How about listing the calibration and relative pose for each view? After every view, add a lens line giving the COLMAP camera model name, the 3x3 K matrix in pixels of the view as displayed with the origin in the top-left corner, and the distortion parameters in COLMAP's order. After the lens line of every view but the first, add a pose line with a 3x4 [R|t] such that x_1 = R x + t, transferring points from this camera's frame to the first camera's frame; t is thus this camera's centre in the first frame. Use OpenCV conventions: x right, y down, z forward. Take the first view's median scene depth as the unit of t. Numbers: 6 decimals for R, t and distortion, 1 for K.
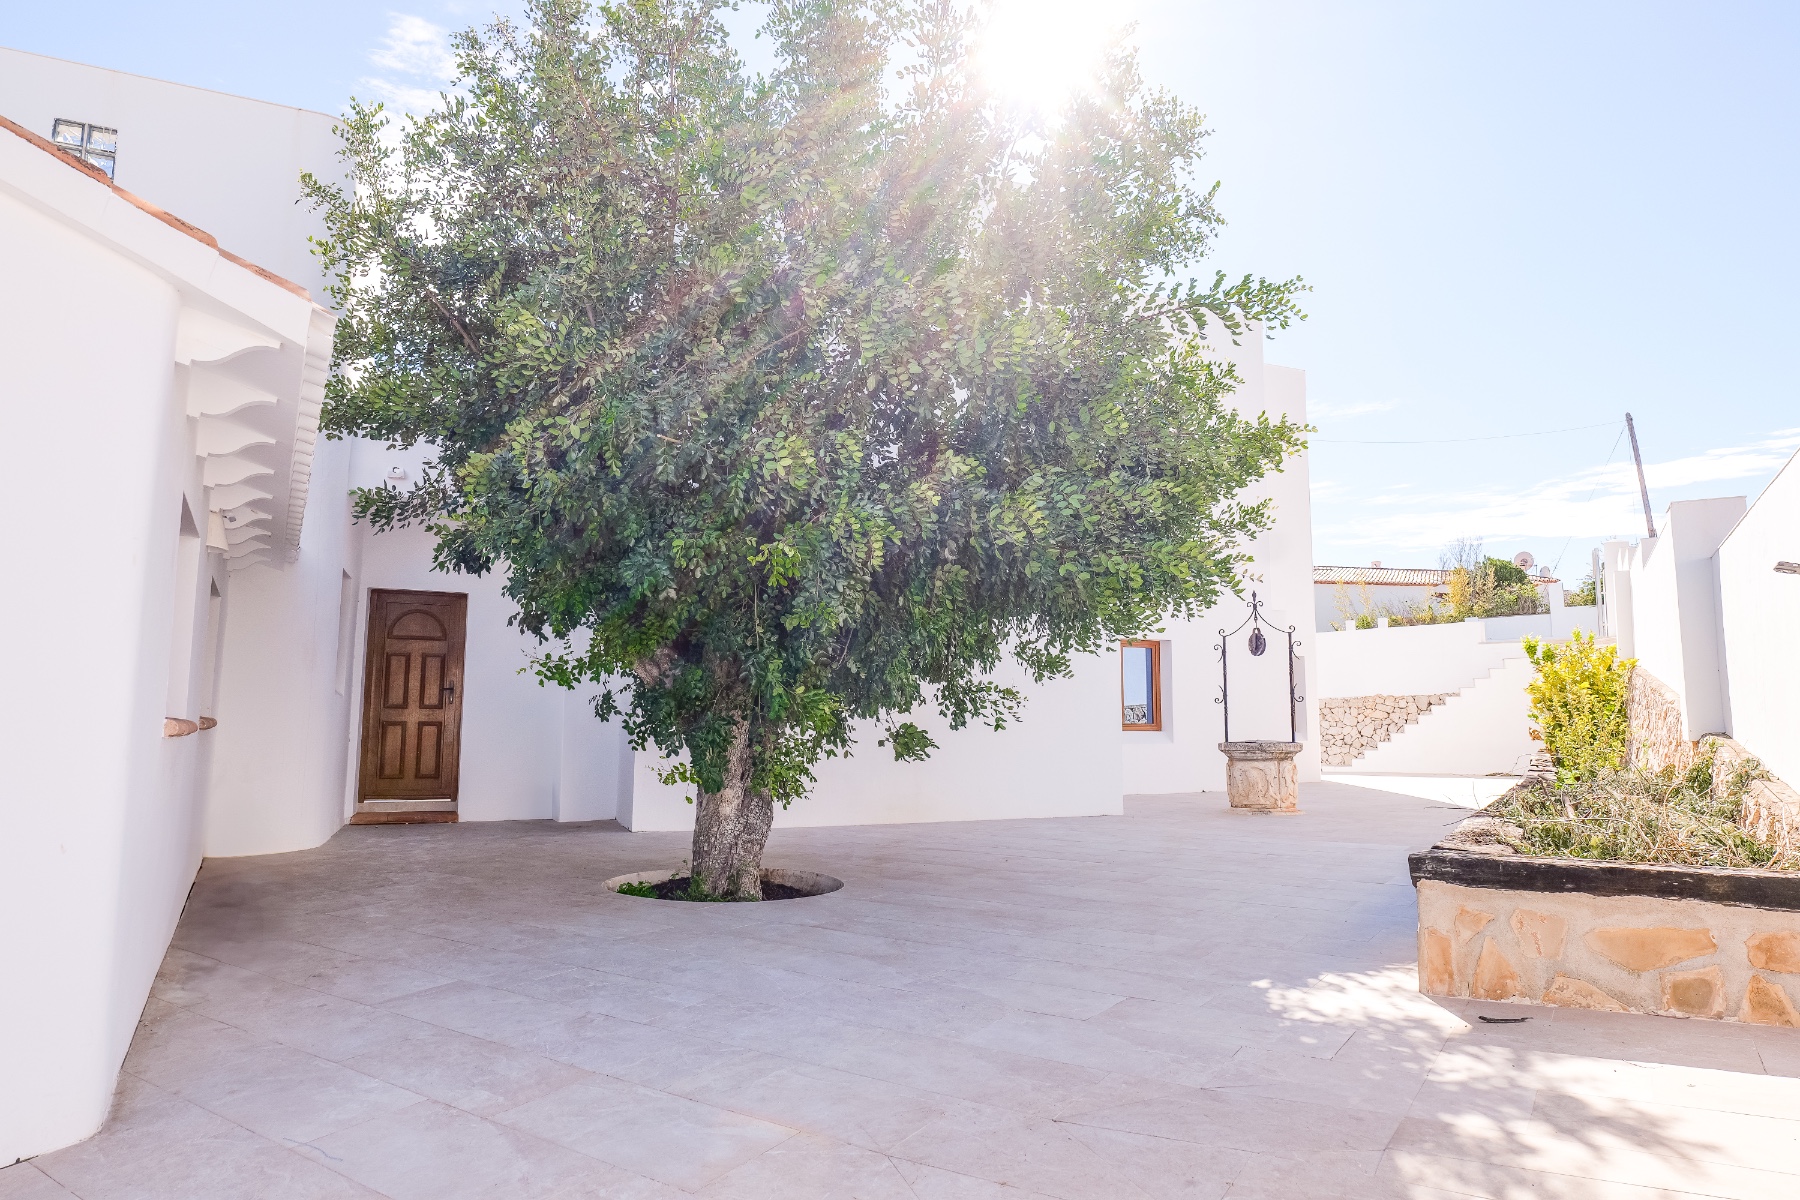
lens RADIAL K [[1029.0, 0, 900.0], [0, 1029.0, 600.0], [0, 0, 1]] dist [0.000842, 0.000702]
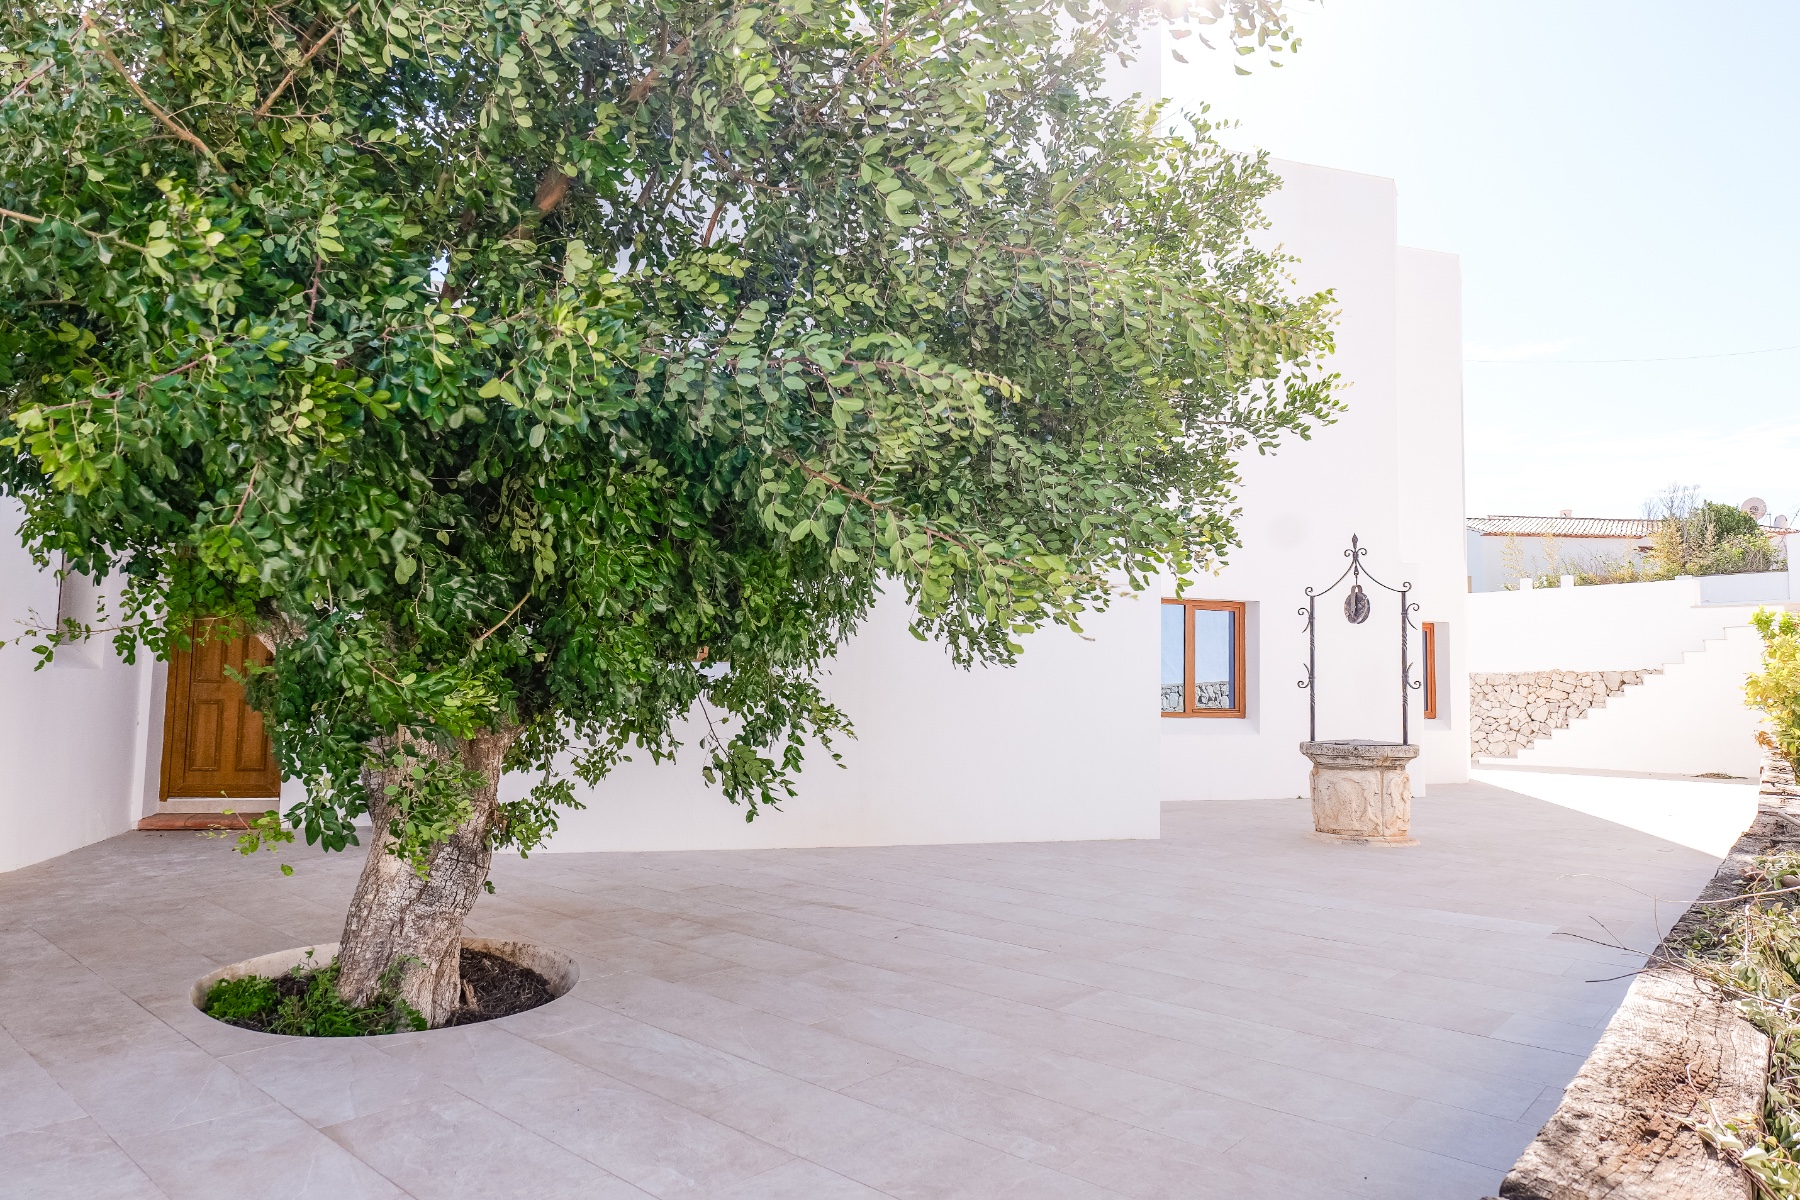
lens RADIAL K [[1053.2, 0, 900.5], [0, 1053.2, 607.9], [0, 0, 1]] dist [-0.025740, 0.014257]
pose [[0.990415, 0.002718, -0.138100, 0.081614], [0.003563, 0.998971, 0.045209, 0.005356], [0.138081, -0.045268, 0.989386, 0.142157]]
